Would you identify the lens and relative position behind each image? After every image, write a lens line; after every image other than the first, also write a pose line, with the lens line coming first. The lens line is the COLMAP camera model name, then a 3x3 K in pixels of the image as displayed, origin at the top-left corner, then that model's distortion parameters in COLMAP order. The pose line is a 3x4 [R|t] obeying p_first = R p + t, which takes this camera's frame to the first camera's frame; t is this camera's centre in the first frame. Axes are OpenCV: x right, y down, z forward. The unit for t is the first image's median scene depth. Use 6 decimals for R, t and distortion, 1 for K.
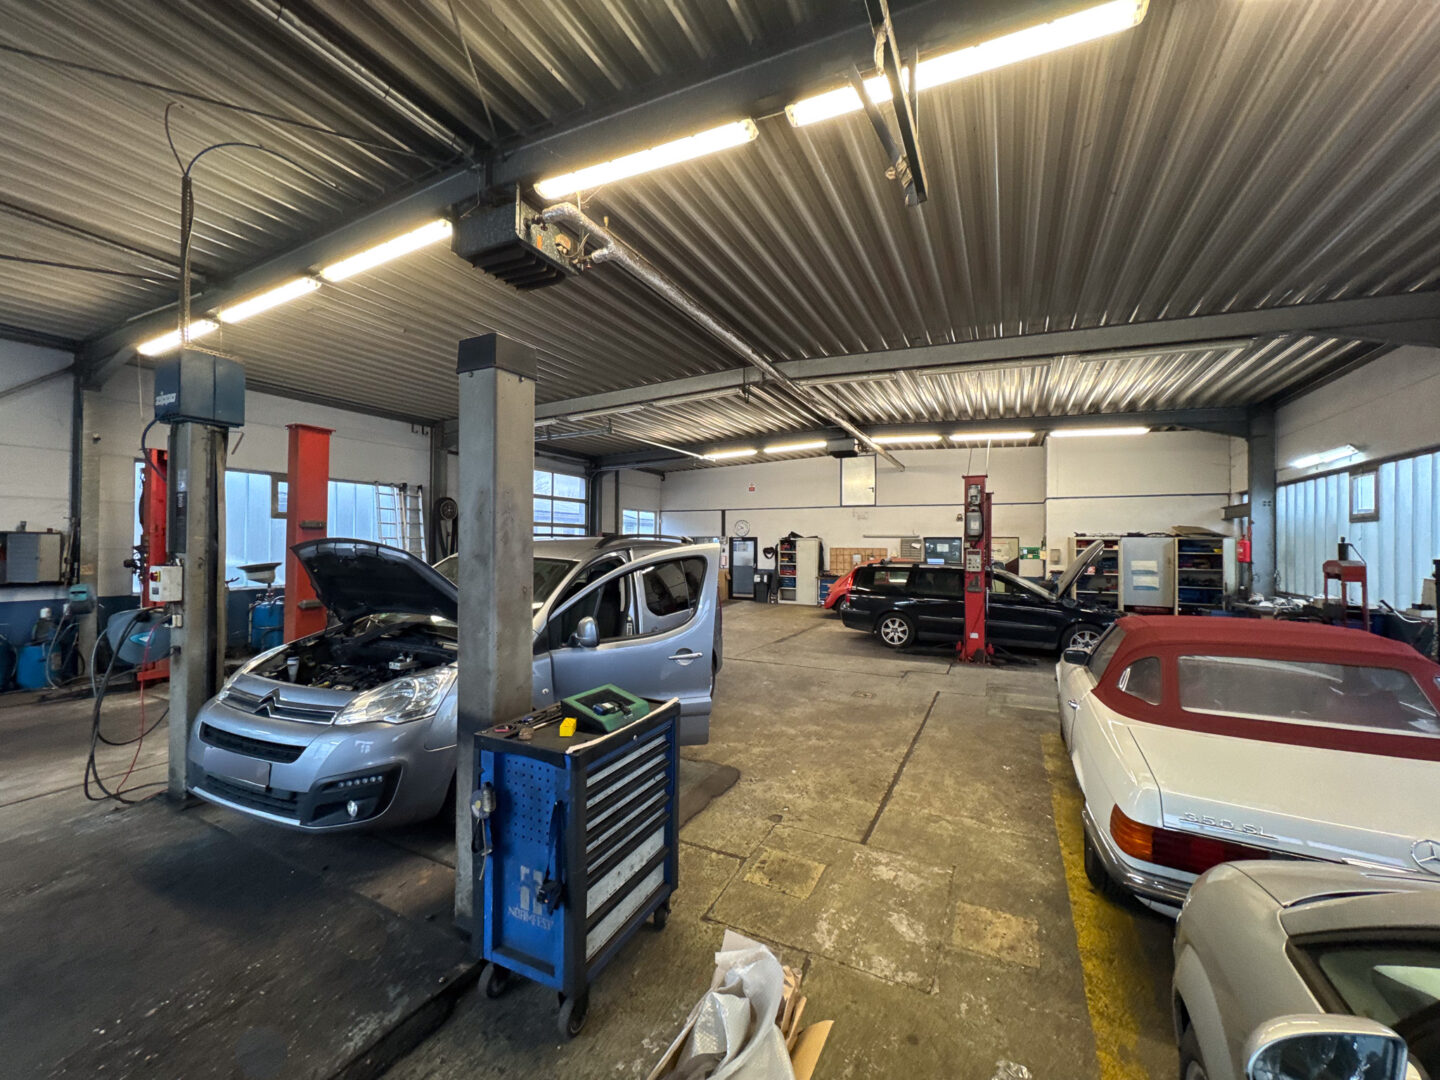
lens RADIAL K [[574.2, 0, 717.6], [0, 574.2, 541.3], [0, 0, 1]] dist [0.003383, -0.000042]
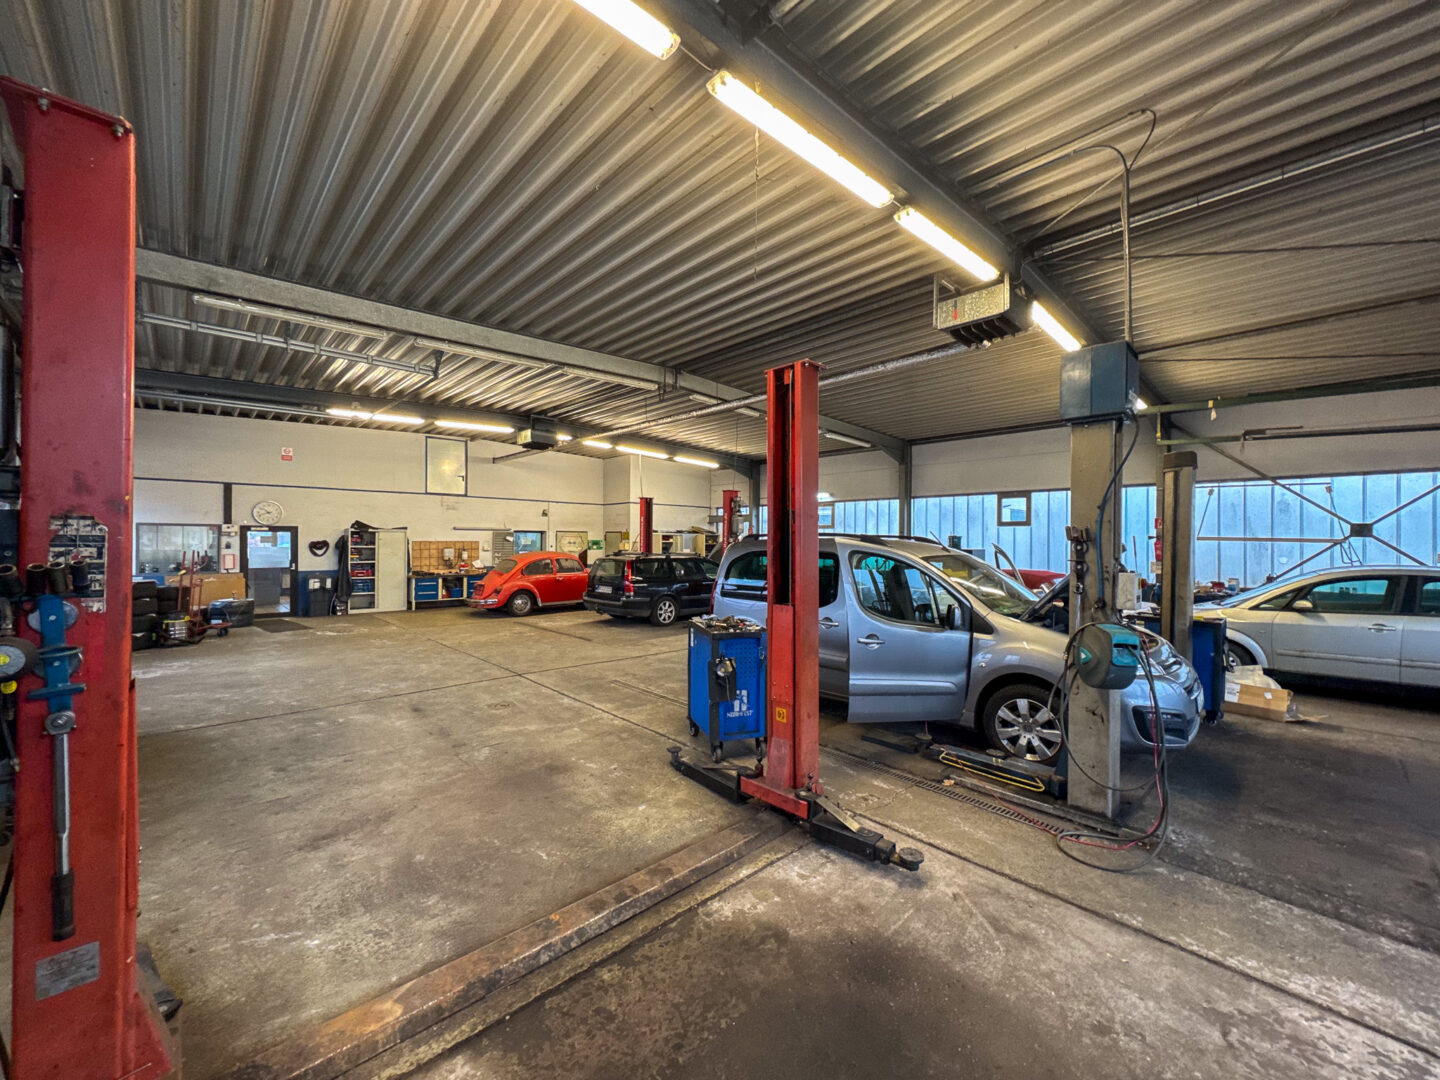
lens RADIAL K [[574.2, 0, 724.4], [0, 574.2, 540.4], [0, 0, 1]] dist [0.003383, -0.000042]
pose [[0.336683, -0.005026, 0.941605, -0.466784], [-0.012329, 0.999877, 0.009746, -0.003374], [-0.941537, -0.014890, 0.336580, 0.293077]]
